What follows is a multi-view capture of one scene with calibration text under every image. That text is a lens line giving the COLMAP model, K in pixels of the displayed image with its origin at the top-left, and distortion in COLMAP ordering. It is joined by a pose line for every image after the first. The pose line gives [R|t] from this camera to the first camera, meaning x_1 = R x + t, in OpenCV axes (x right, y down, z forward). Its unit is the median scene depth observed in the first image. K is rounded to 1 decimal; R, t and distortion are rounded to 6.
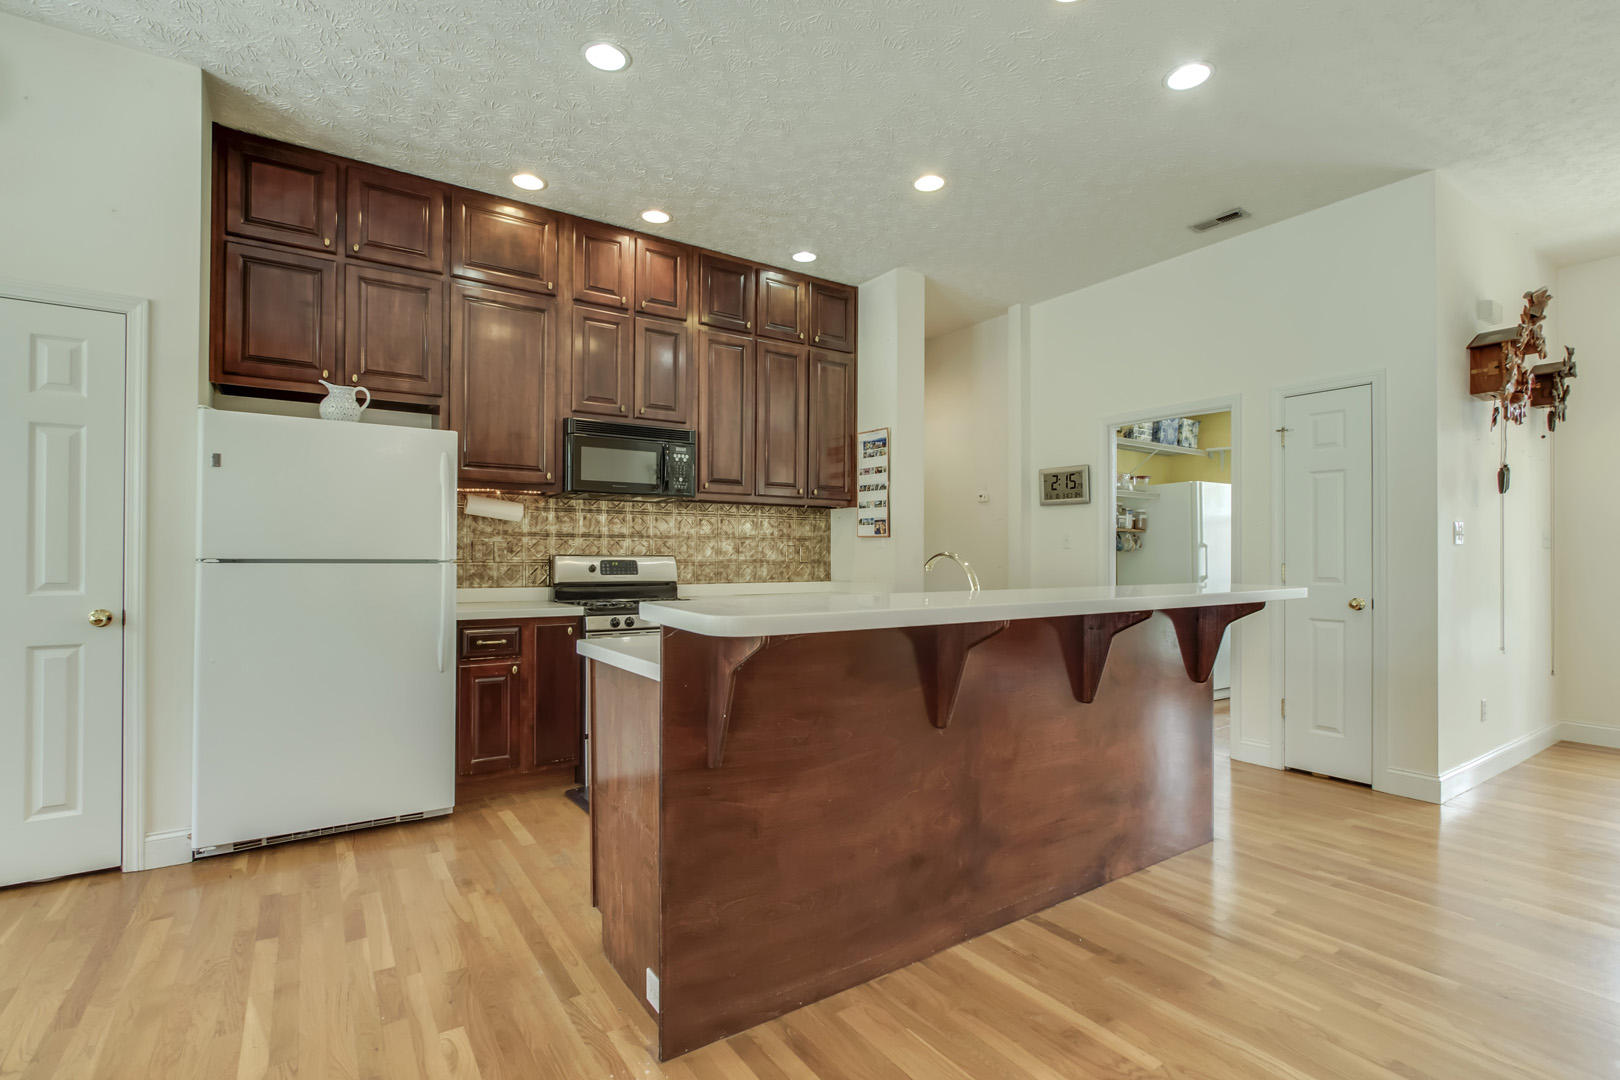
lens RADIAL K [[746.0, 0, 799.2], [0, 746.0, 550.6], [0, 0, 1]] dist [-0.015210, 0.004345]
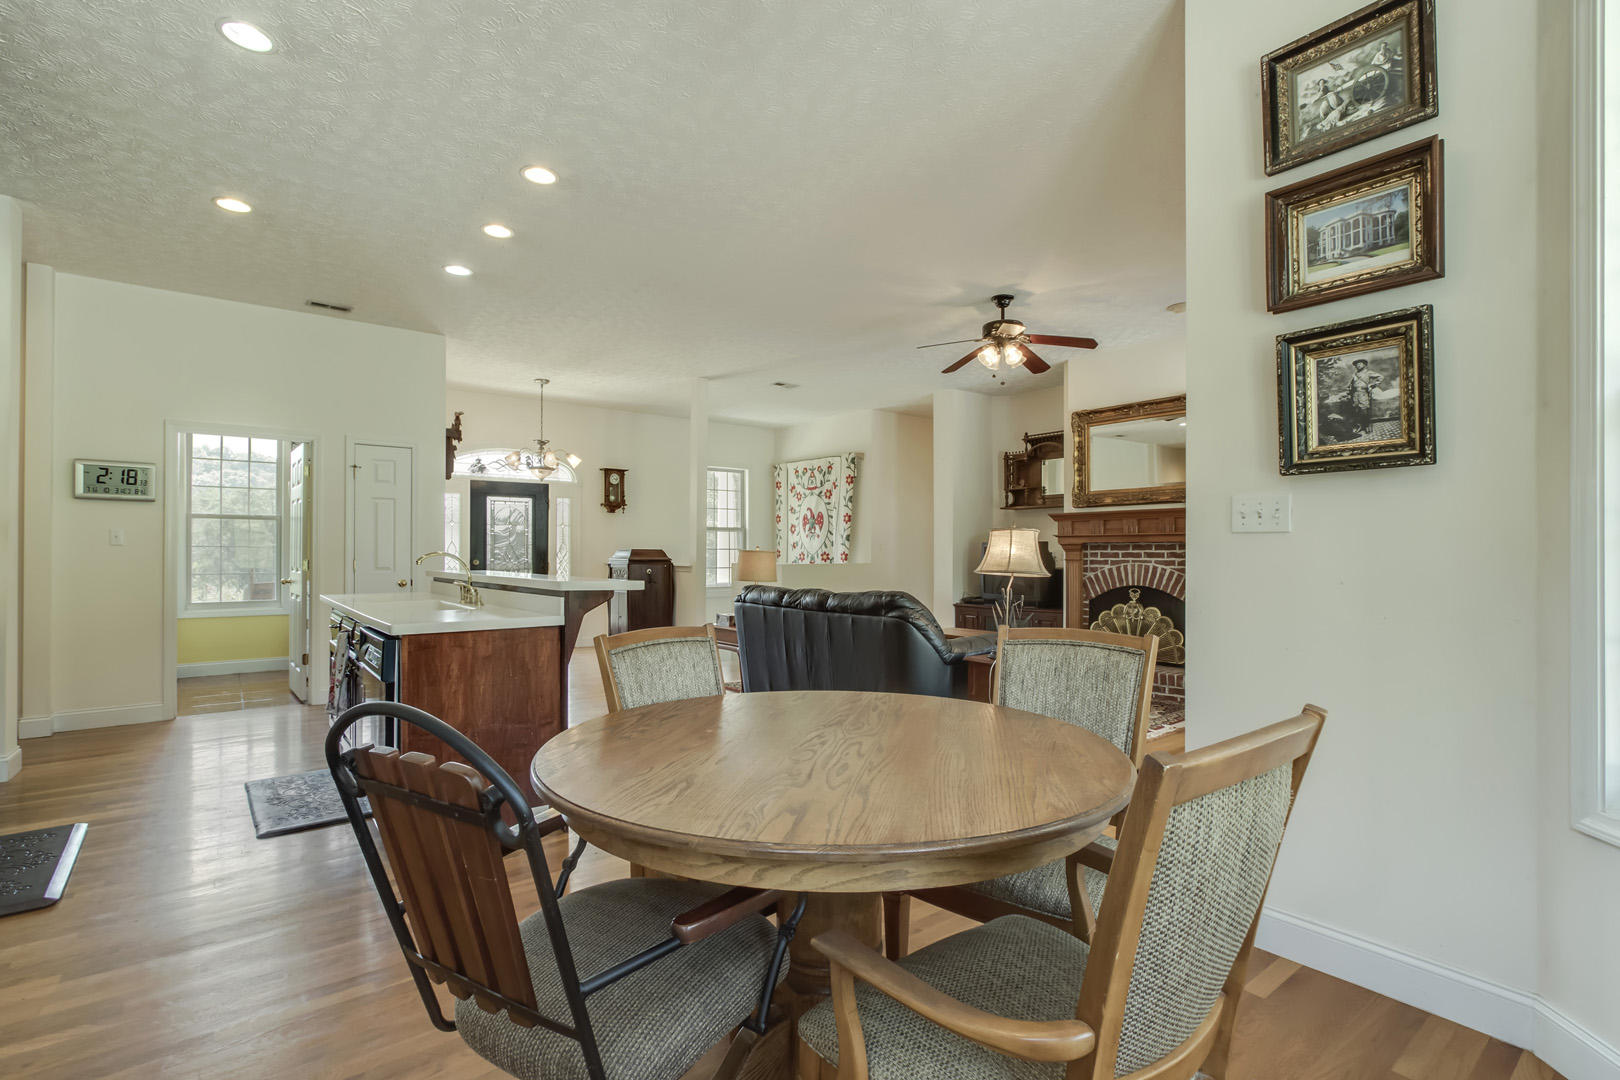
lens RADIAL K [[746.0, 0, 803.7], [0, 746.0, 550.3], [0, 0, 1]] dist [-0.015210, 0.004345]
pose [[-0.078063, 0.002377, 0.996946, -0.939107], [-0.009542, 0.999950, -0.003132, -0.002863], [-0.996903, -0.009757, -0.078036, 0.260304]]
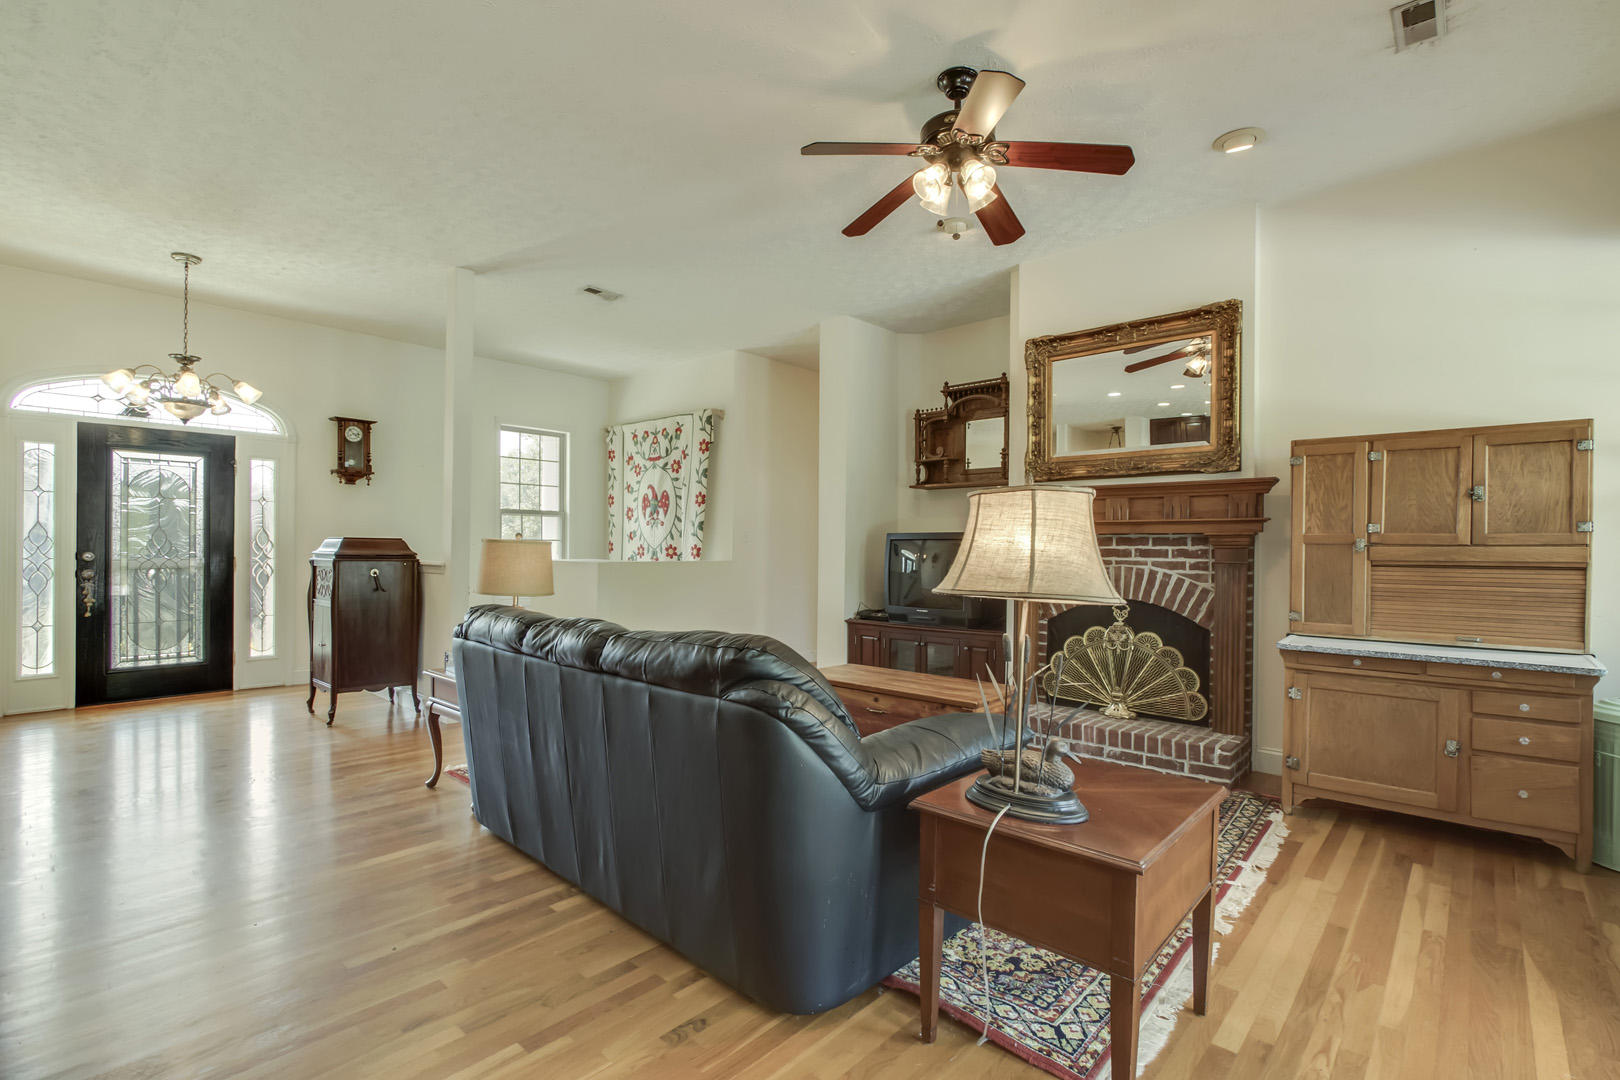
lens RADIAL K [[746.0, 0, 802.0], [0, 746.0, 550.3], [0, 0, 1]] dist [-0.015210, 0.004345]
pose [[-0.238326, -0.006016, 0.971167, -0.259009], [-0.017865, 0.999839, 0.001810, -0.001842], [-0.971021, -0.016919, -0.238395, 0.106117]]
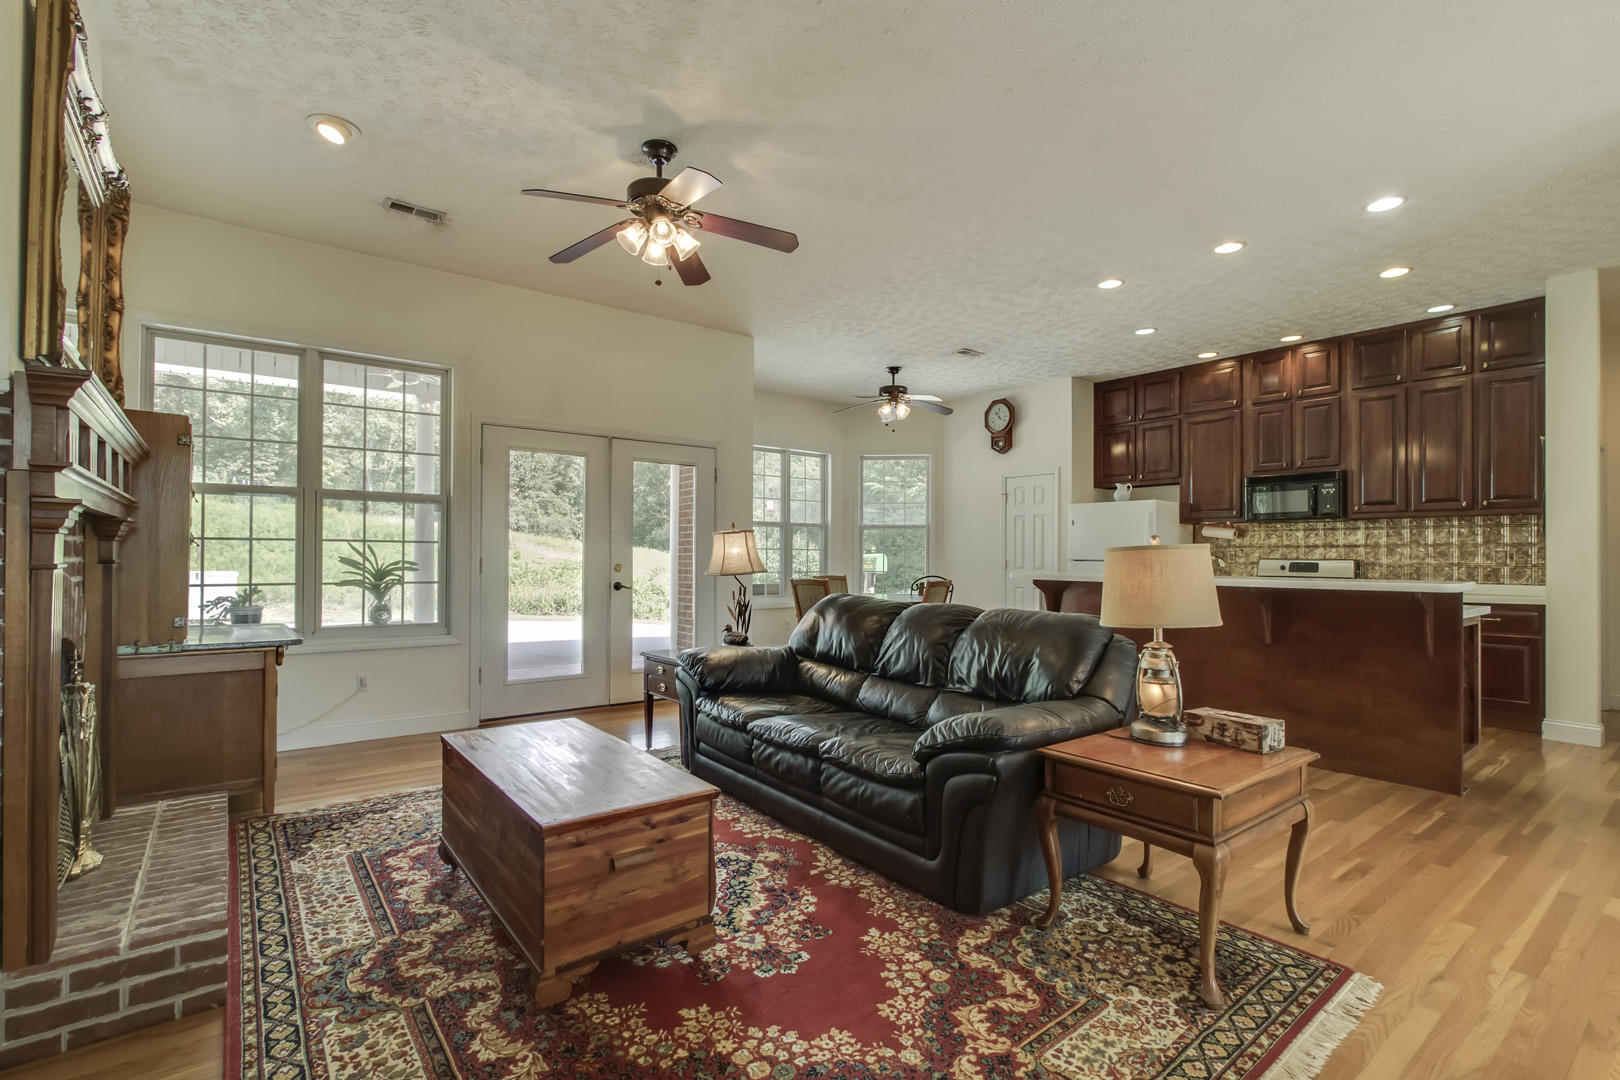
lens RADIAL K [[746.0, 0, 804.5], [0, 746.0, 550.6], [0, 0, 1]] dist [-0.015210, 0.004345]
pose [[0.068755, -0.009214, -0.997591, 1.378829], [0.000608, 0.999958, -0.009194, 0.002420], [0.997633, 0.000025, 0.068758, -0.117071]]
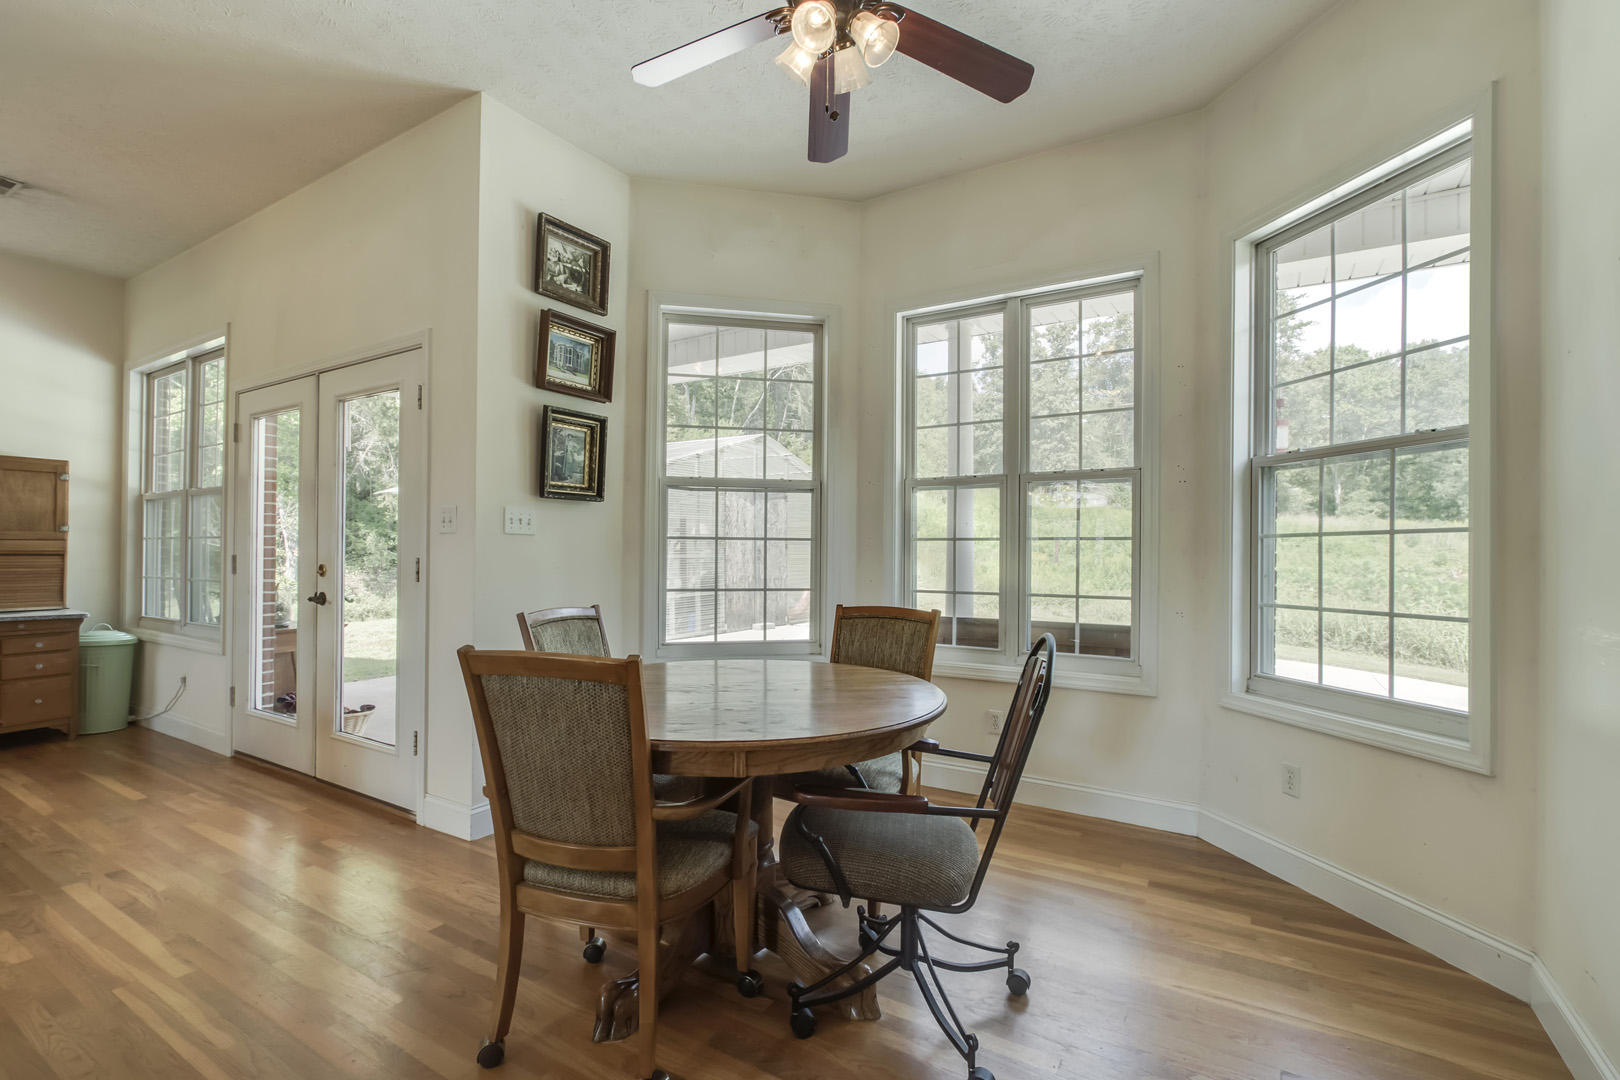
lens RADIAL K [[746.0, 0, 800.0], [0, 746.0, 552.8], [0, 0, 1]] dist [-0.015210, 0.004345]
pose [[-0.914059, -0.009990, -0.405458, -0.326968], [-0.006489, 0.999929, -0.010009, 0.005694], [0.405529, -0.006517, -0.914059, 0.758814]]
